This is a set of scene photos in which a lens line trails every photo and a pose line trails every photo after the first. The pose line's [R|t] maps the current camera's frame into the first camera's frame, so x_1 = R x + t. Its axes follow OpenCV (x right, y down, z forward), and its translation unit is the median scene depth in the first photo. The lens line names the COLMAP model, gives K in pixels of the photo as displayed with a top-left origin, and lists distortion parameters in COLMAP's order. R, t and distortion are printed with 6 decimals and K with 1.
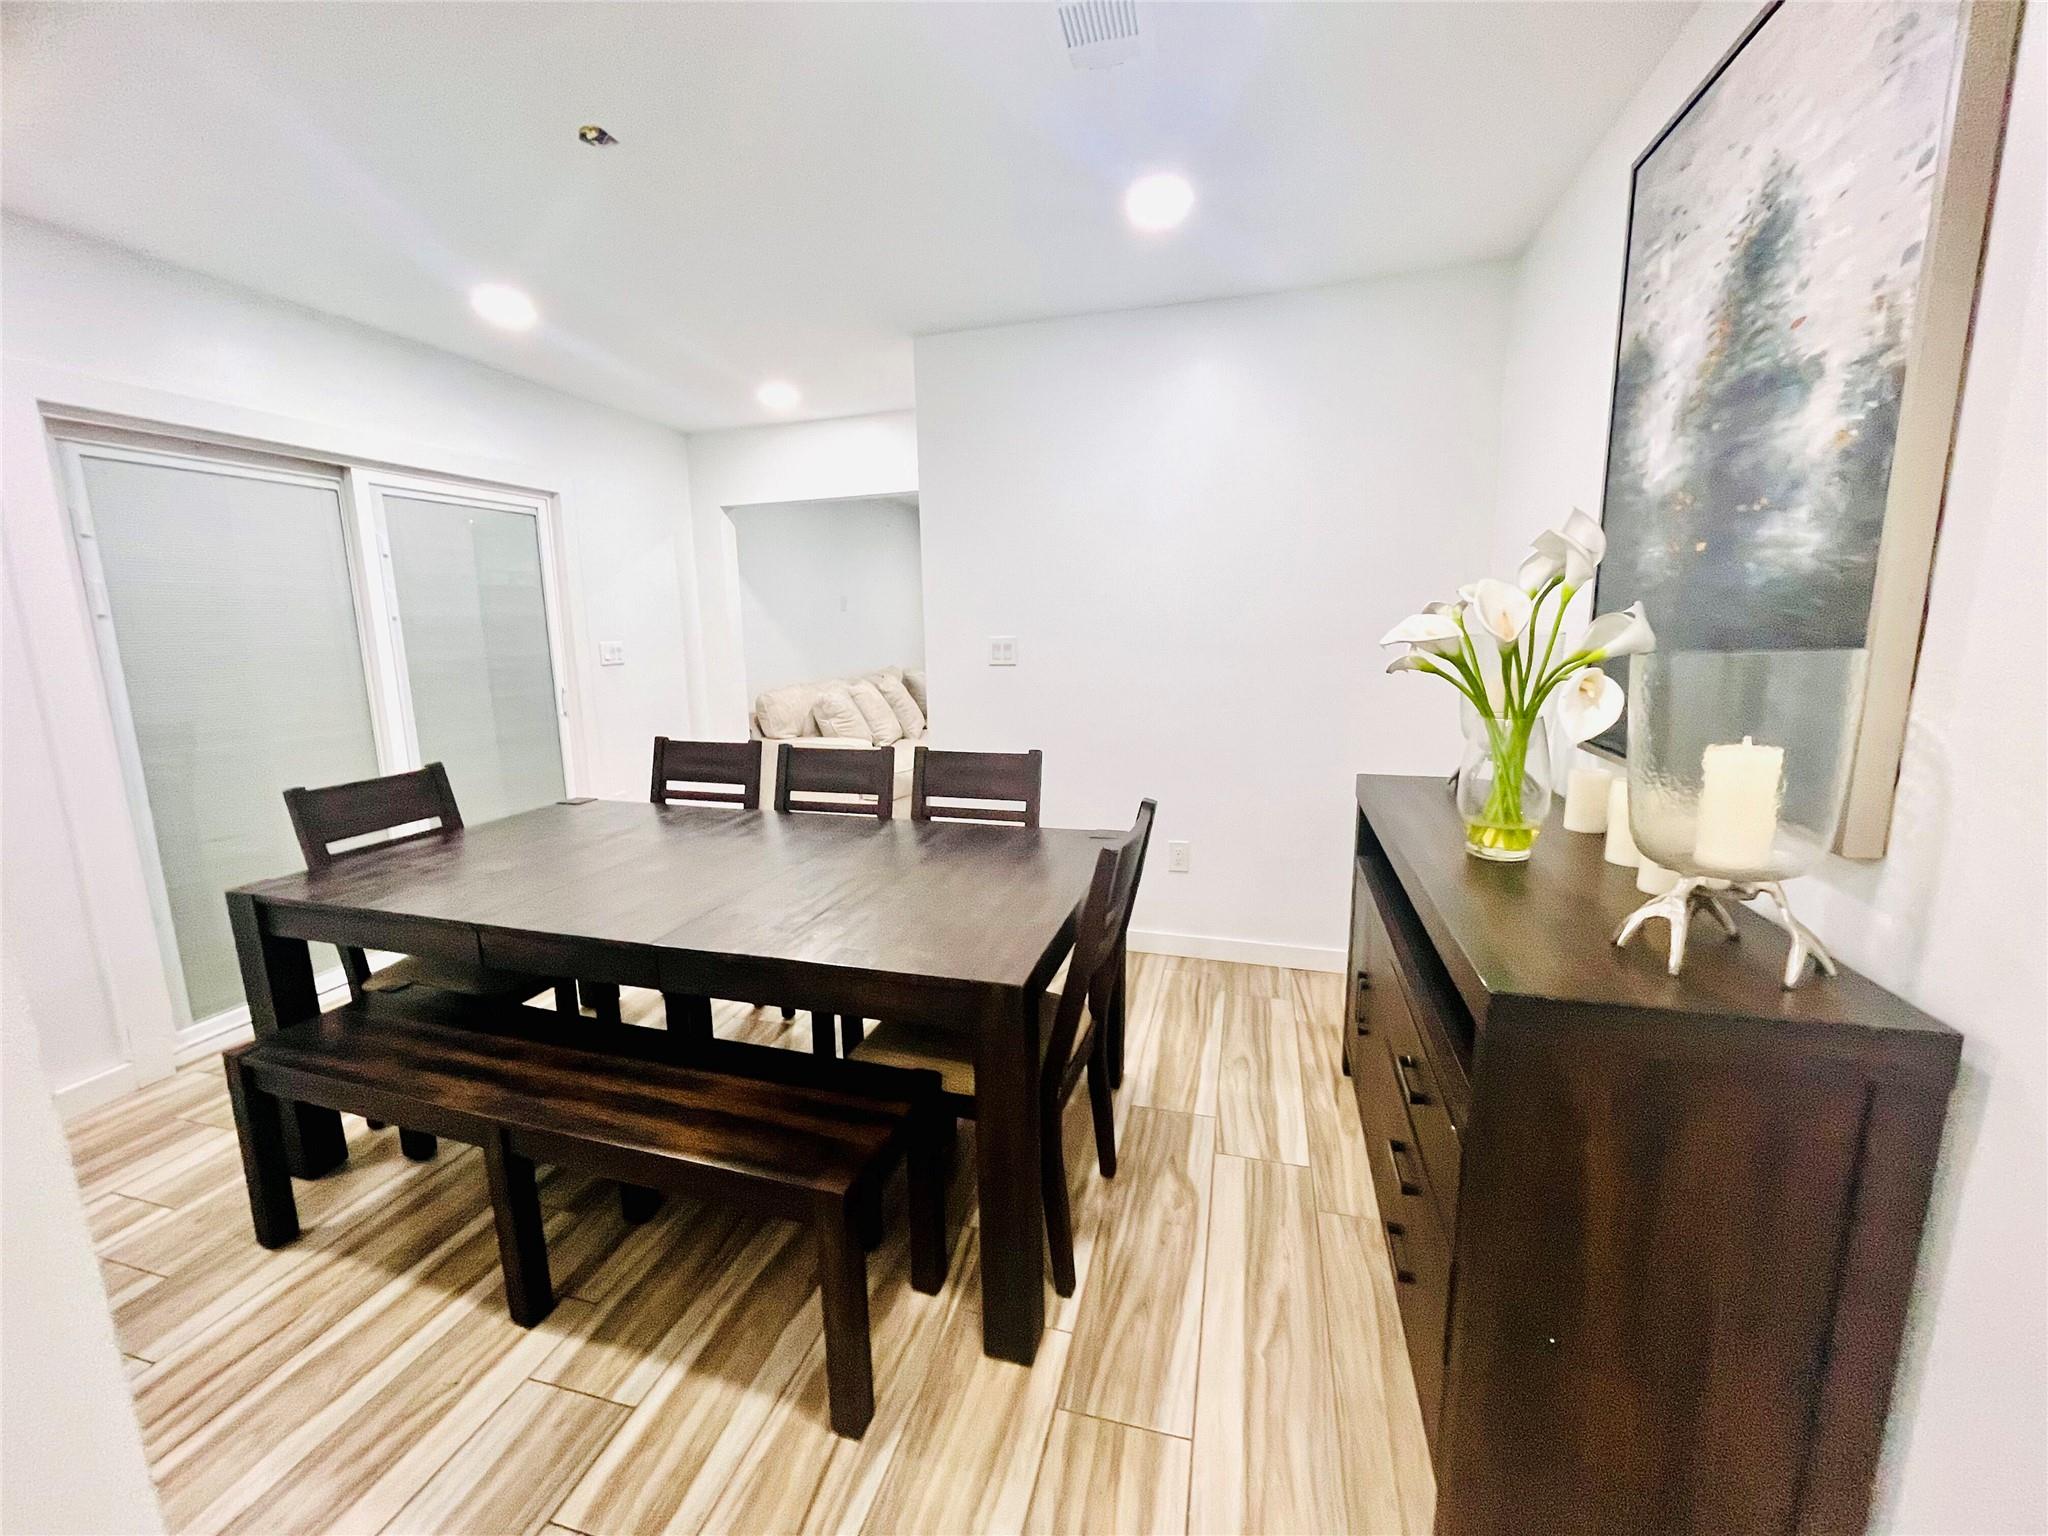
lens RADIAL K [[825.6, 0, 1024.0], [0, 825.6, 768.0], [0, 0, 1]] dist [-0.000579, -0.000534]
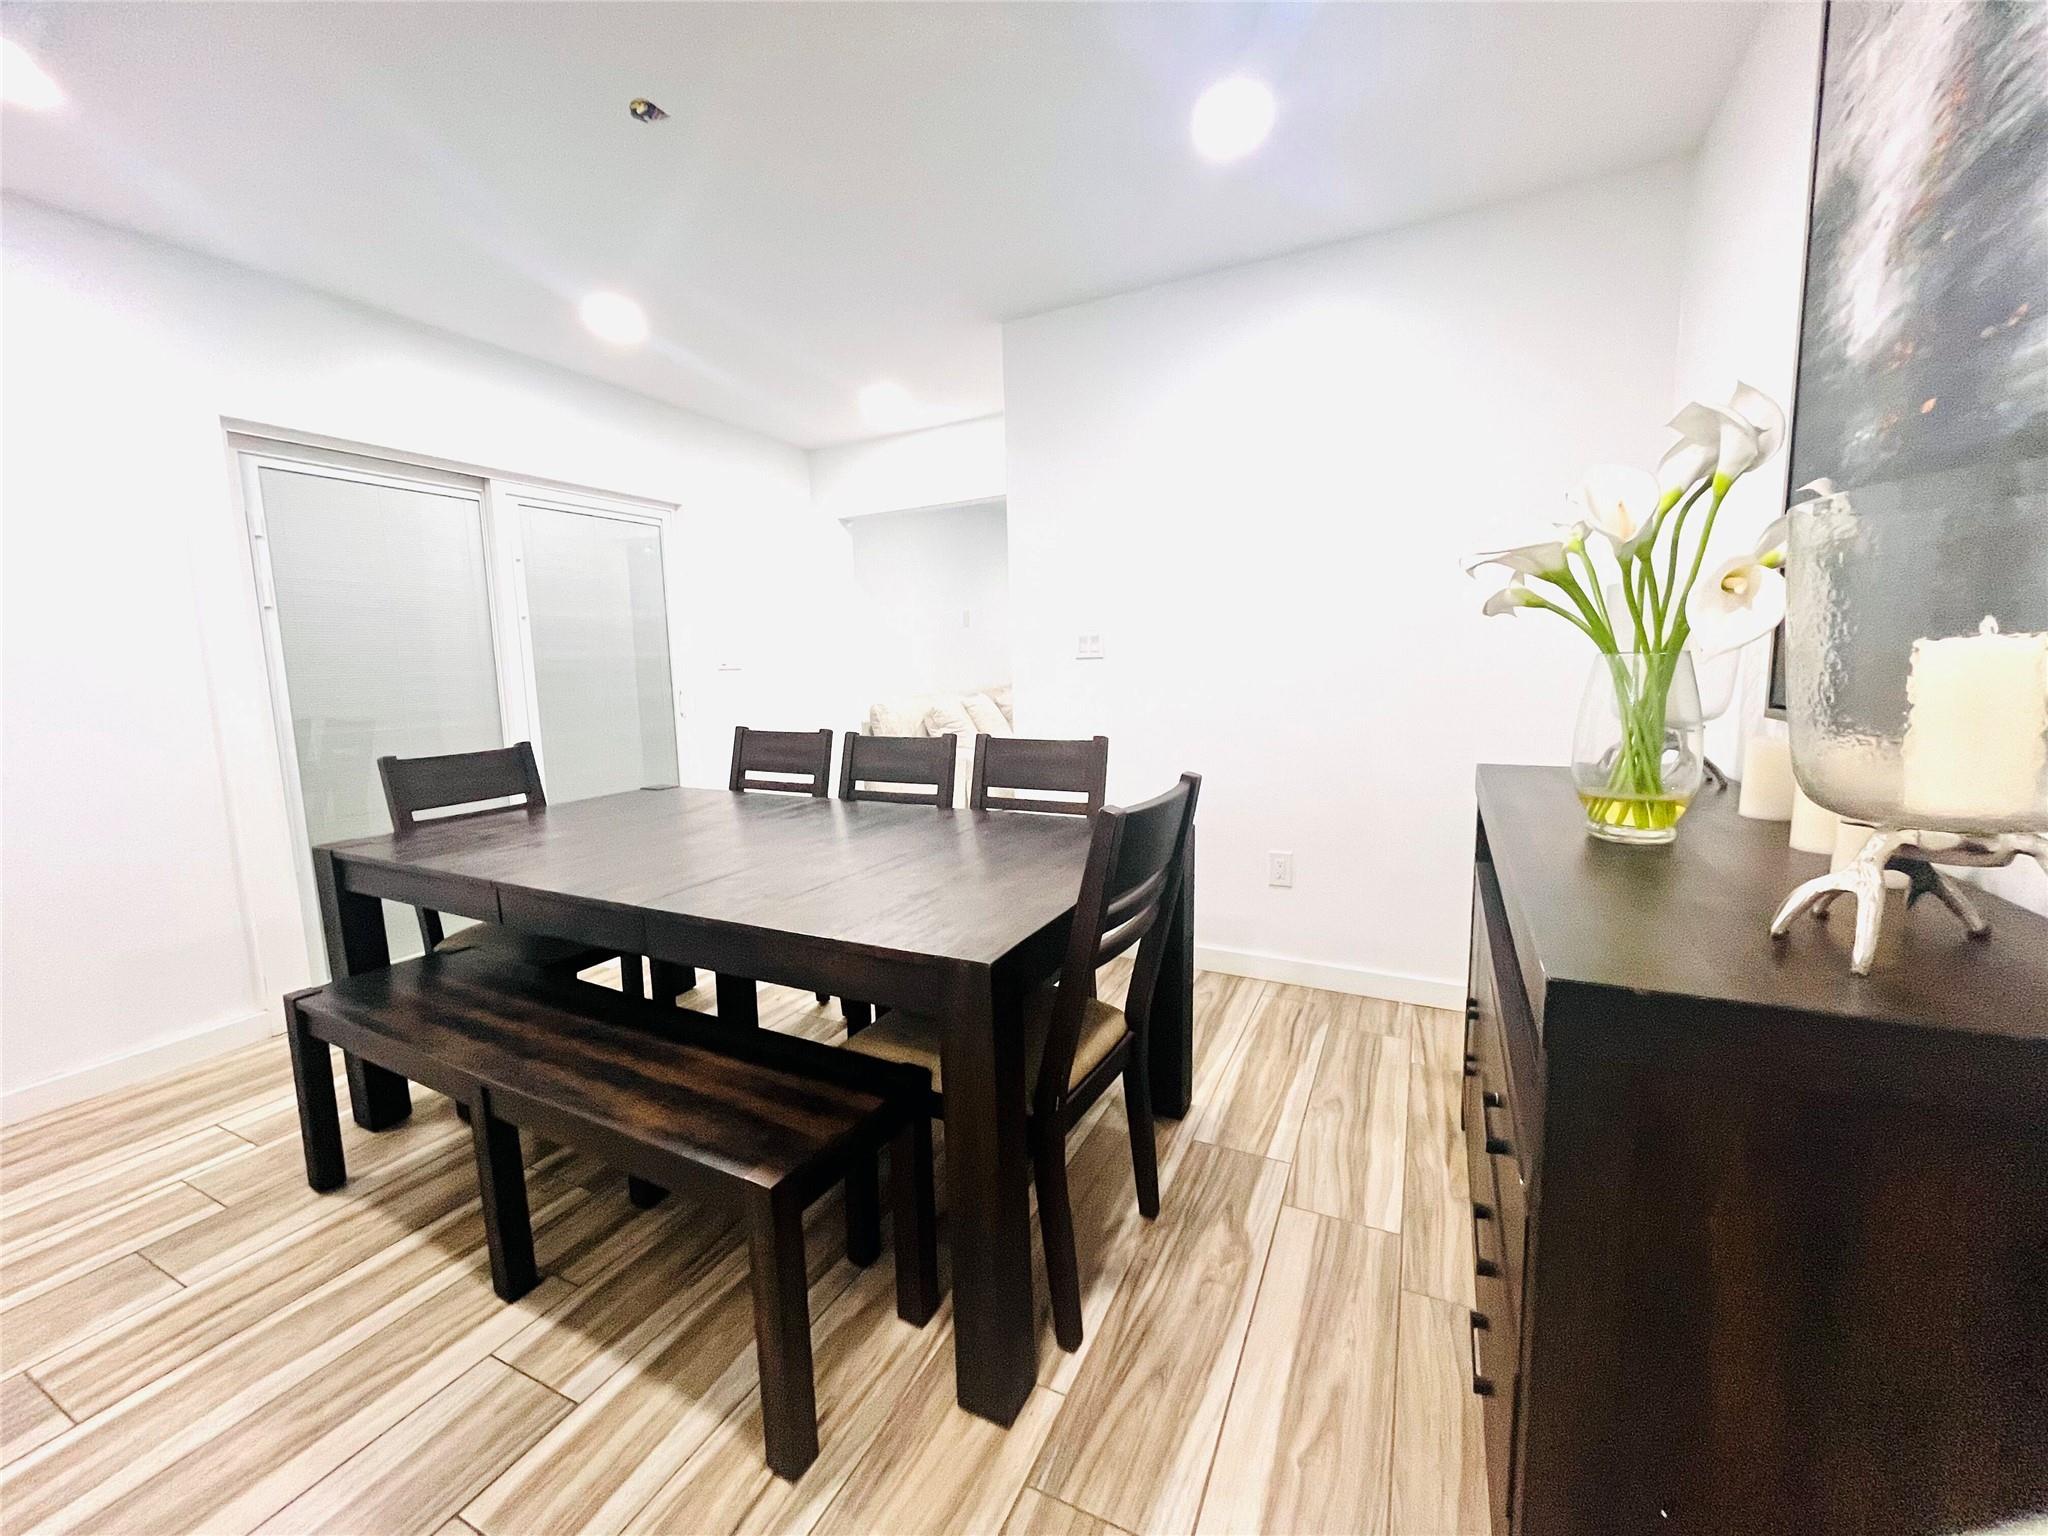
lens RADIAL K [[825.6, 0, 1024.0], [0, 825.6, 768.0], [0, 0, 1]] dist [-0.000579, -0.000534]
pose [[0.982420, 0.016172, -0.185984, 0.146004], [-0.024013, 0.998912, -0.039982, 0.074867], [0.185135, 0.043745, 0.981739, 0.128837]]
